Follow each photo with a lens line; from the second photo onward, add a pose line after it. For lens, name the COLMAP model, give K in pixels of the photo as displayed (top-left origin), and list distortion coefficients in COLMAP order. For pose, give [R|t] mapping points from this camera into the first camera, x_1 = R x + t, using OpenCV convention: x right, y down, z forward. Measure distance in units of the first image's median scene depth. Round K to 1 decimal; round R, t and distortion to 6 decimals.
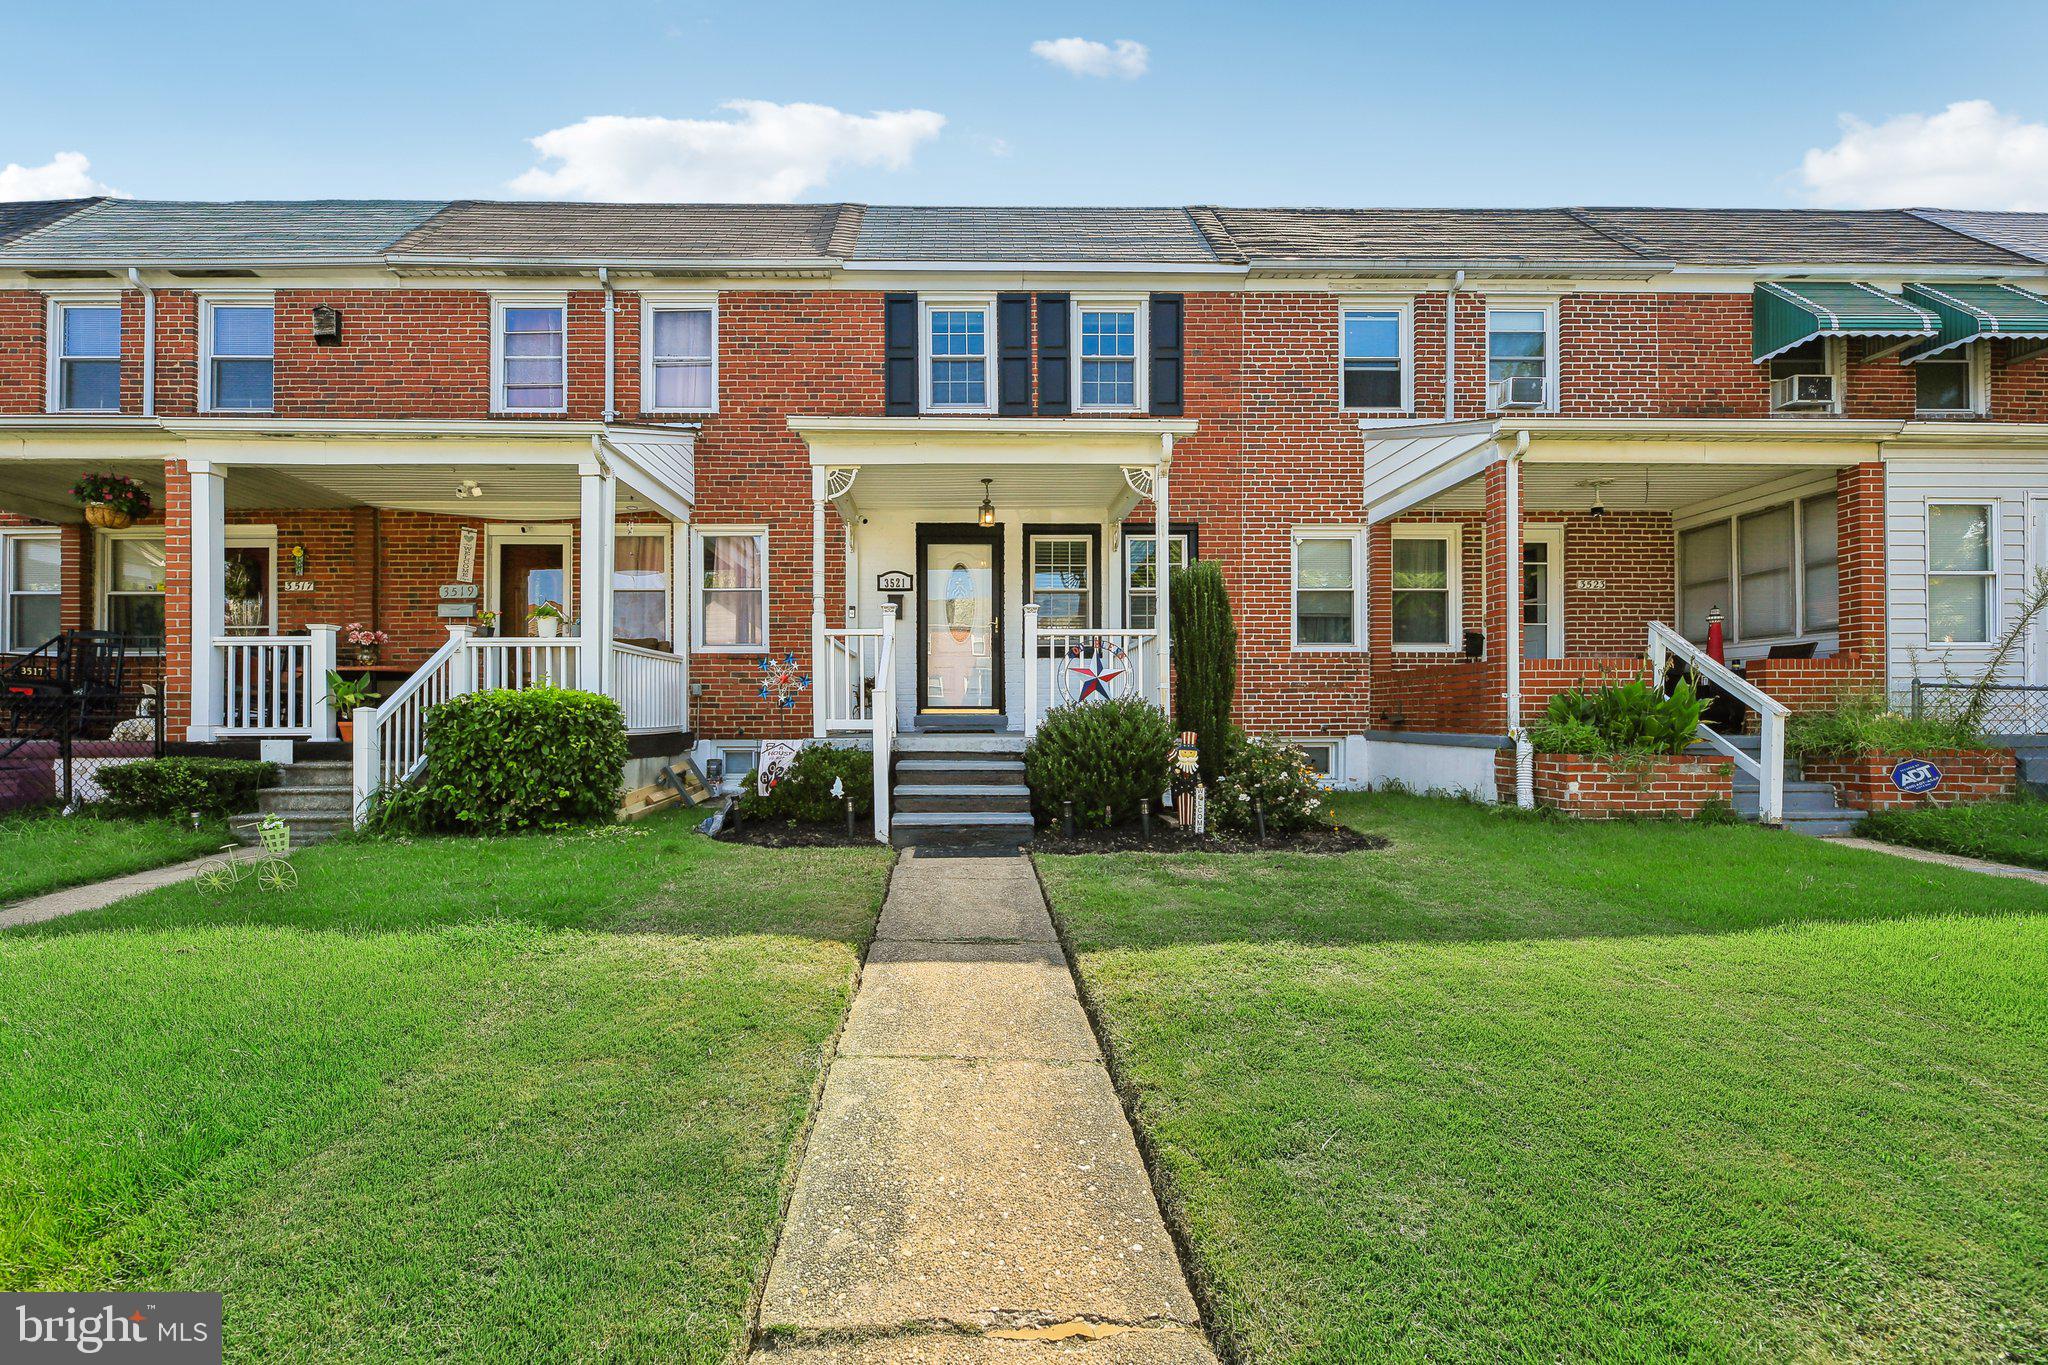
lens RADIAL K [[816.7, 0, 964.5], [0, 816.7, 731.8], [0, 0, 1]] dist [0.000501, -0.002048]
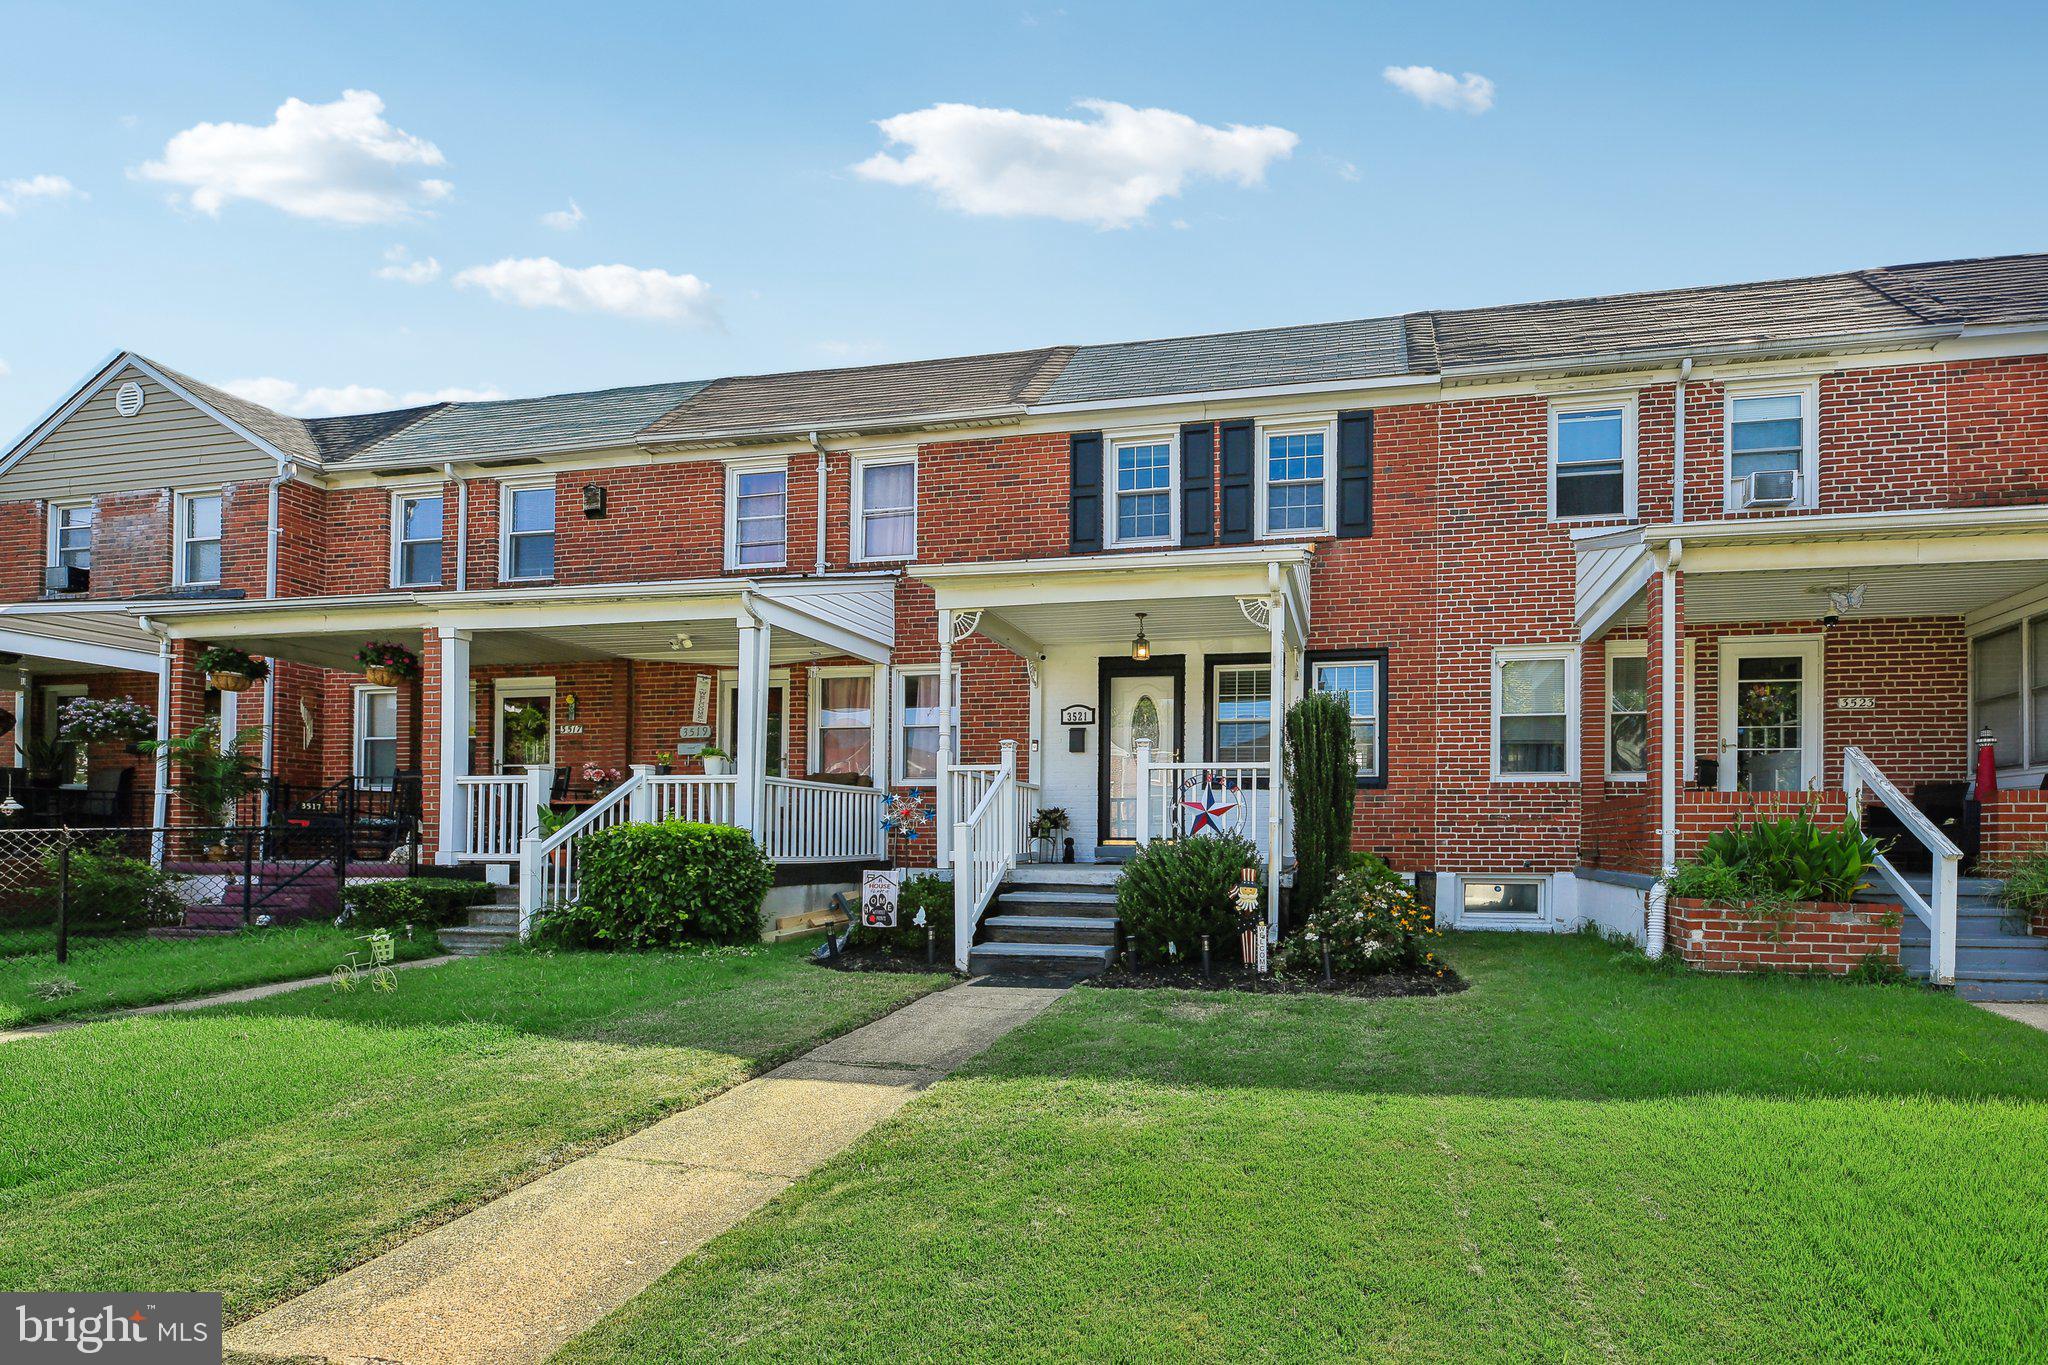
lens RADIAL K [[827.3, 0, 1147.7], [0, 827.3, 855.3], [0, 0, 1]] dist [-0.000985, -0.000141]
pose [[0.984326, 0.010425, -0.176049, 0.187284], [-0.011328, 0.999927, -0.004127, -0.005839], [0.175993, 0.006056, 0.984373, -0.000579]]
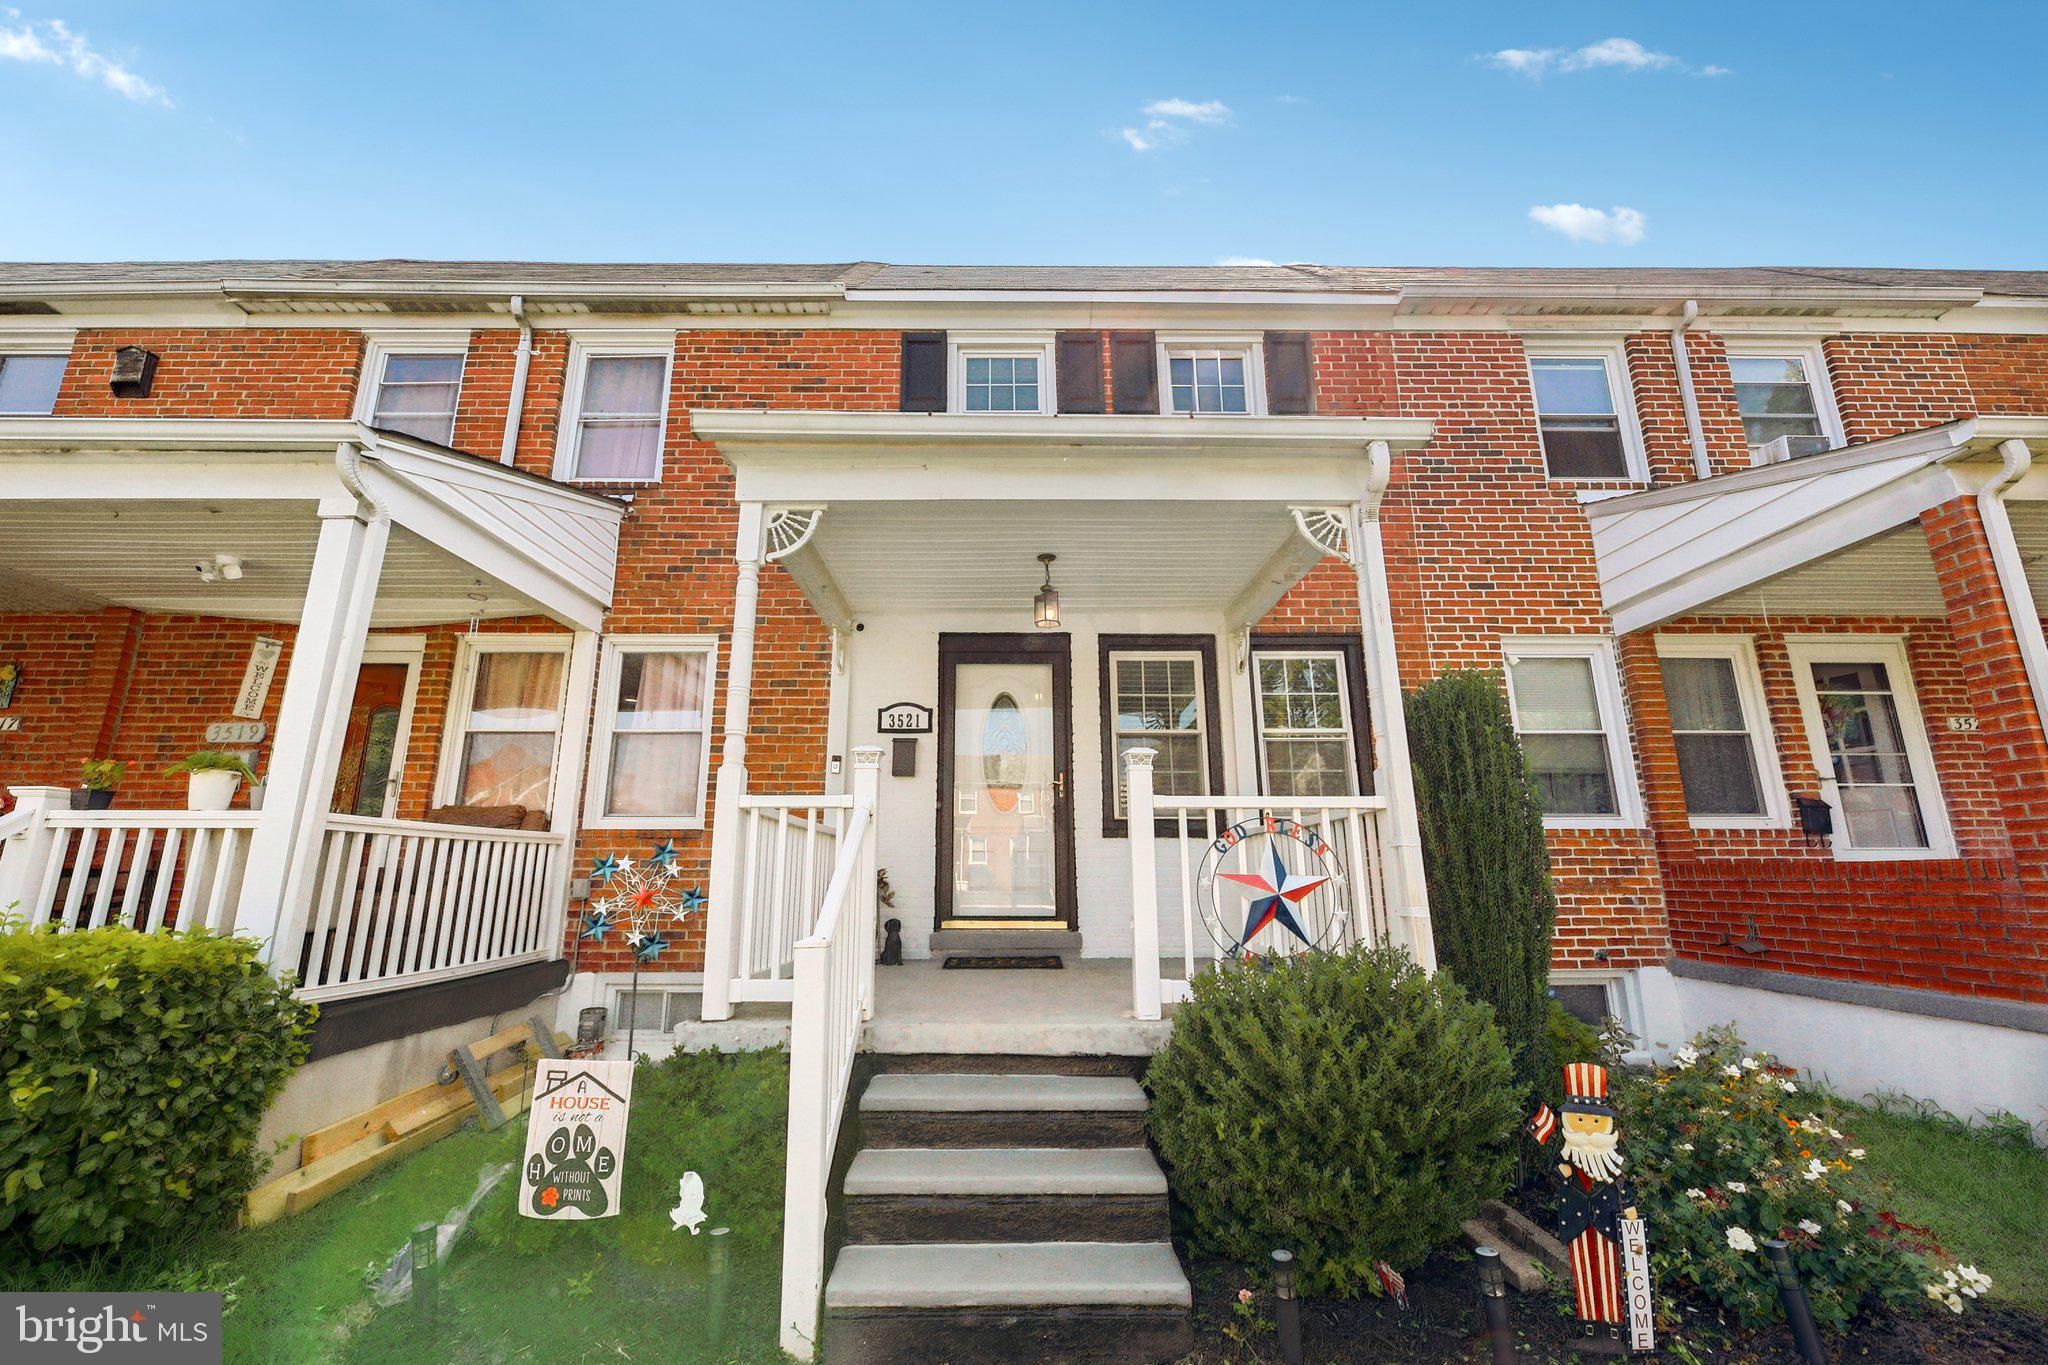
lens RADIAL K [[895.6, 0, 1000.4], [0, 895.6, 669.3], [0, 0, 1]] dist [0.000713, -0.004249]
pose [[0.999936, 0.000036, -0.011285, -0.000640], [-0.002887, 0.967553, -0.252652, -0.041949], [0.010910, 0.252668, 0.967491, 0.302386]]
